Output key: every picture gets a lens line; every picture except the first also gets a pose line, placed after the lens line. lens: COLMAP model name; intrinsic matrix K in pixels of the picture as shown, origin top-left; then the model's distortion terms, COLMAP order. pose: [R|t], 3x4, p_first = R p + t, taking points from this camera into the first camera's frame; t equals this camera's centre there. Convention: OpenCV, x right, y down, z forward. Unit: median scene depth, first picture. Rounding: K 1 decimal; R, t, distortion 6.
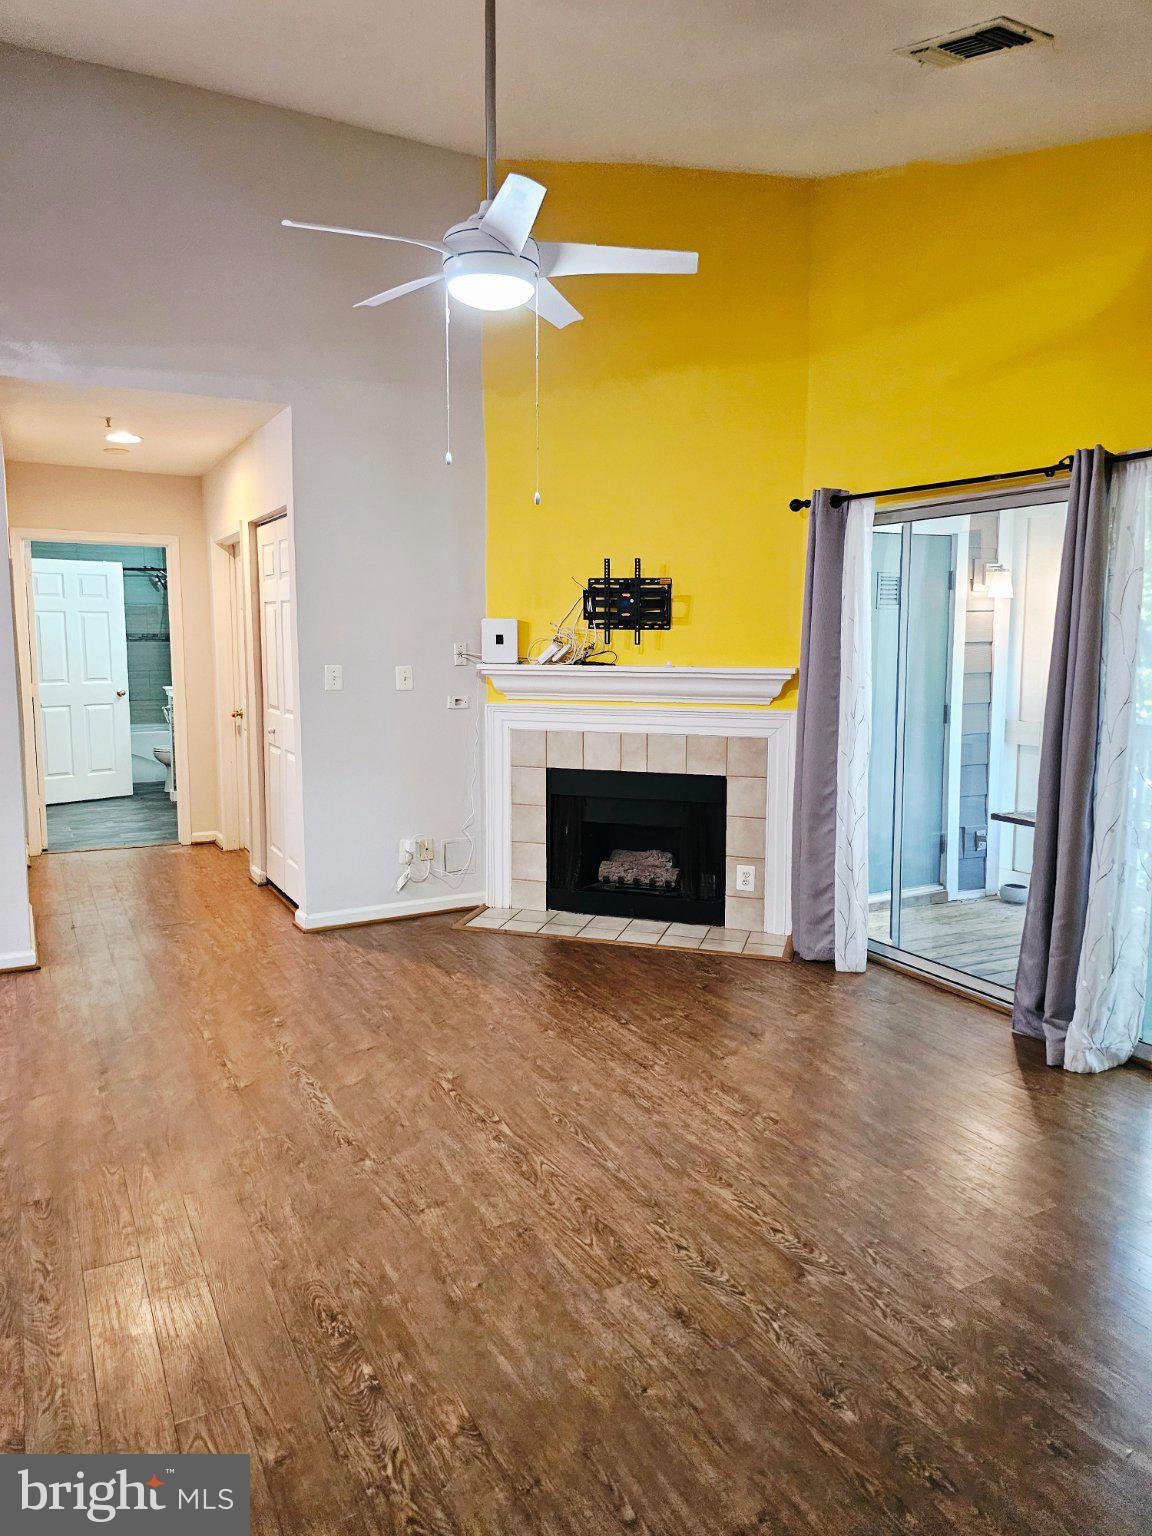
lens RADIAL K [[1028.7, 0, 575.9], [0, 1028.7, 736.0], [0, 0, 1]] dist [0.074553, -0.060443]
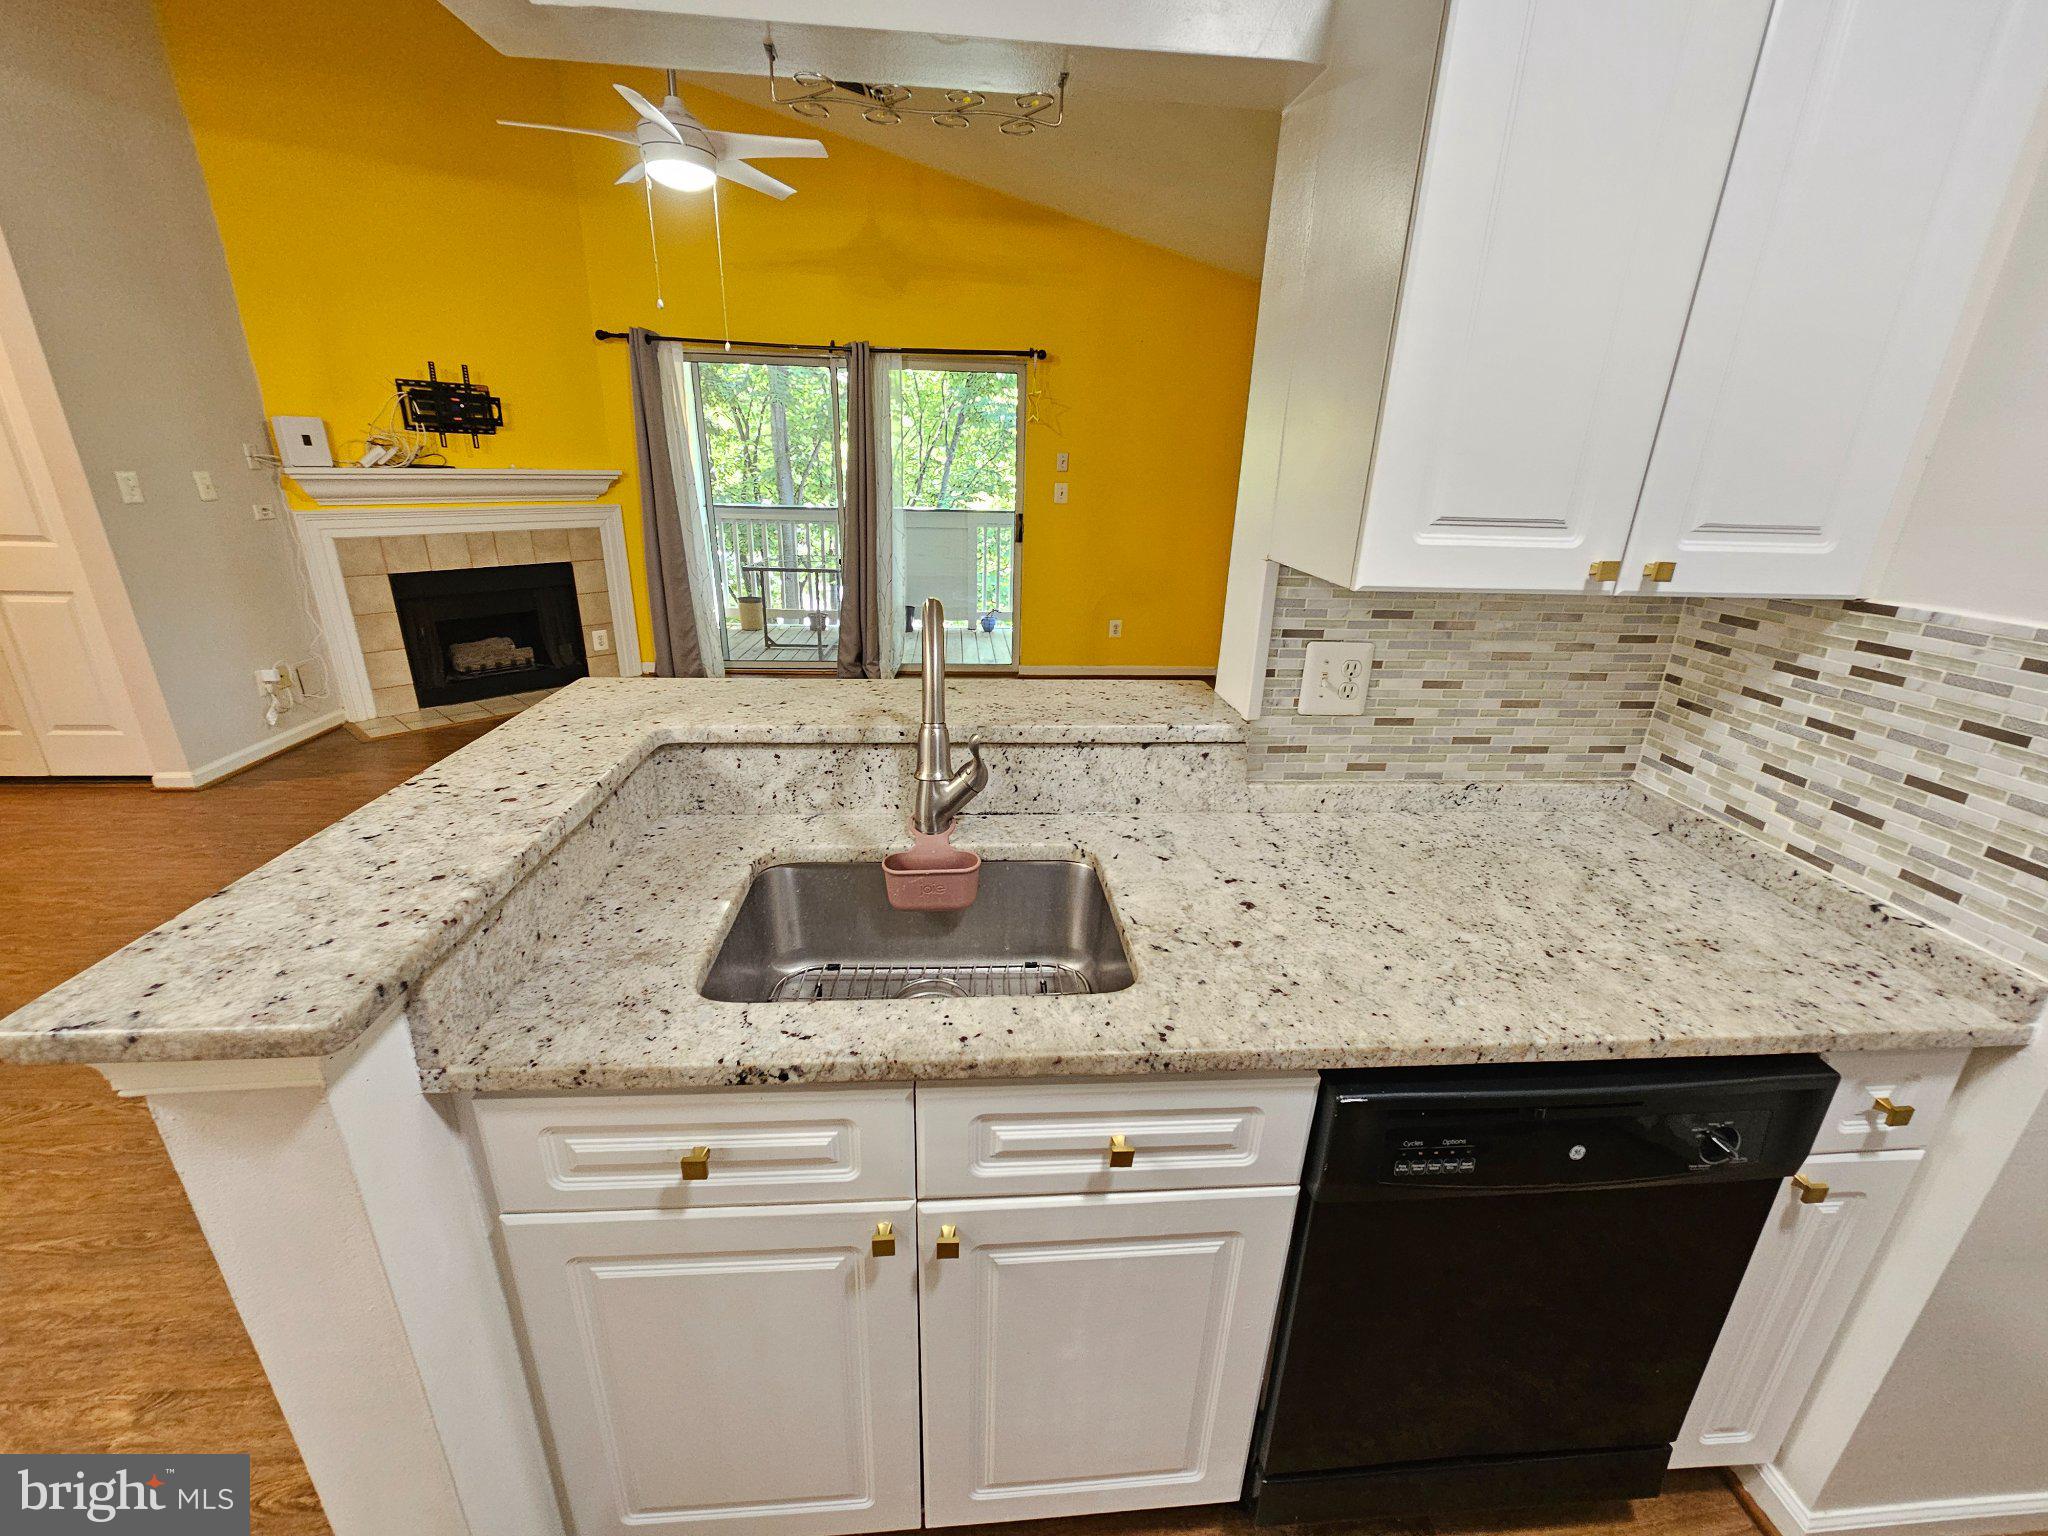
lens RADIAL K [[834.4, 0, 1033.3], [0, 834.4, 763.8], [0, 0, 1]] dist [-0.001301, -0.000159]
pose [[0.405701, -0.310432, 0.859674, -0.571166], [0.062920, 0.947810, 0.312565, -0.009873], [-0.911838, -0.072718, 0.404060, 0.062189]]
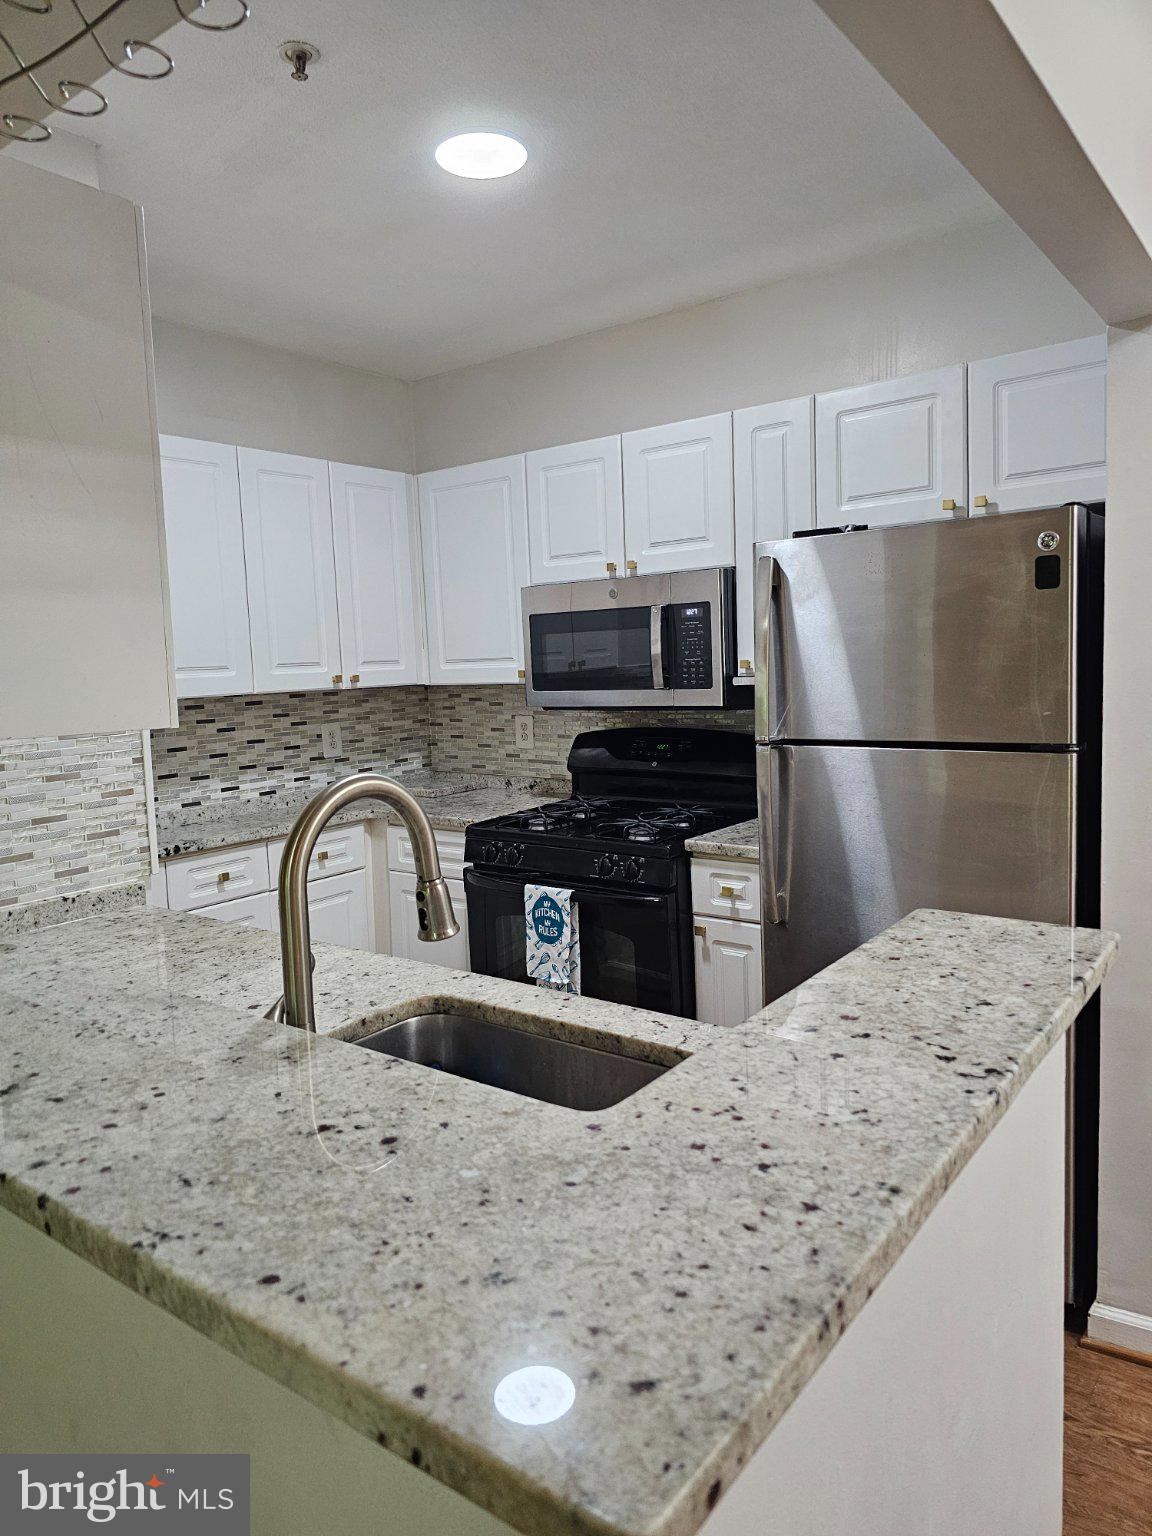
lens RADIAL K [[1028.7, 0, 570.6], [0, 1028.7, 746.0], [0, 0, 1]] dist [0.074553, -0.060443]
pose [[-0.912343, 0.064127, -0.404373, -0.331155], [-0.008159, 0.984614, 0.174554, -0.030384], [0.409345, 0.162552, -0.897783, 0.400465]]
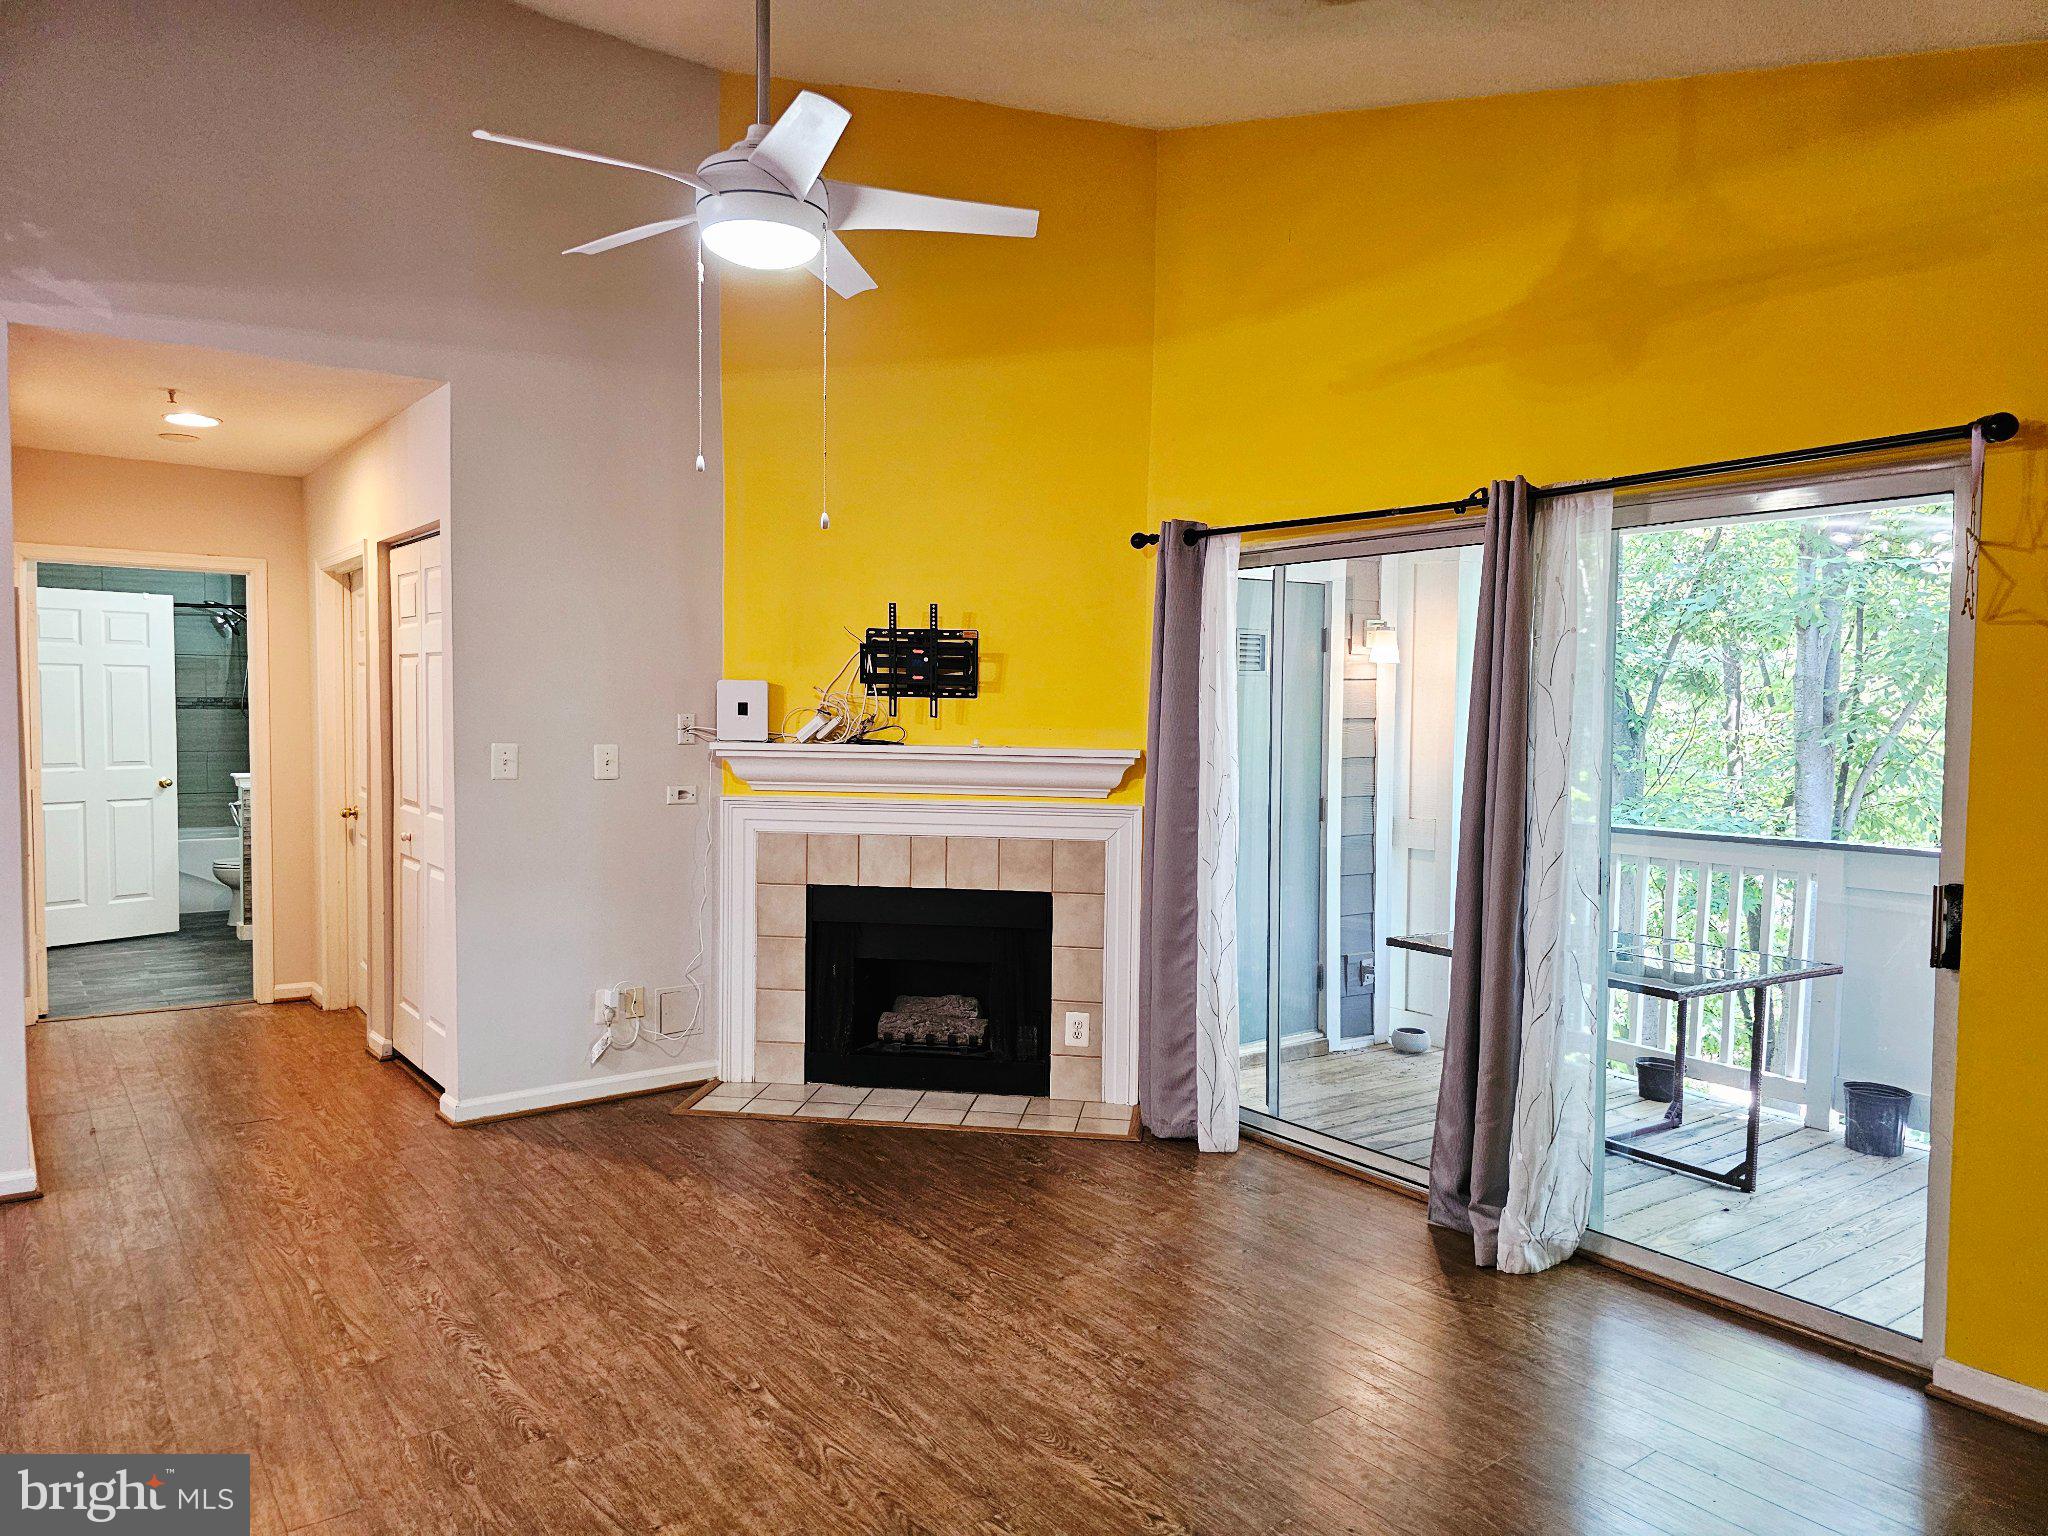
lens RADIAL K [[1371.5, 0, 1015.0], [0, 1371.5, 761.1], [0, 0, 1]] dist [0.074553, -0.060443]
pose [[0.989567, 0.002631, 0.144049, -0.024506], [0.005590, 0.998379, -0.056637, -0.000711], [-0.143964, 0.056851, 0.987949, 0.009166]]
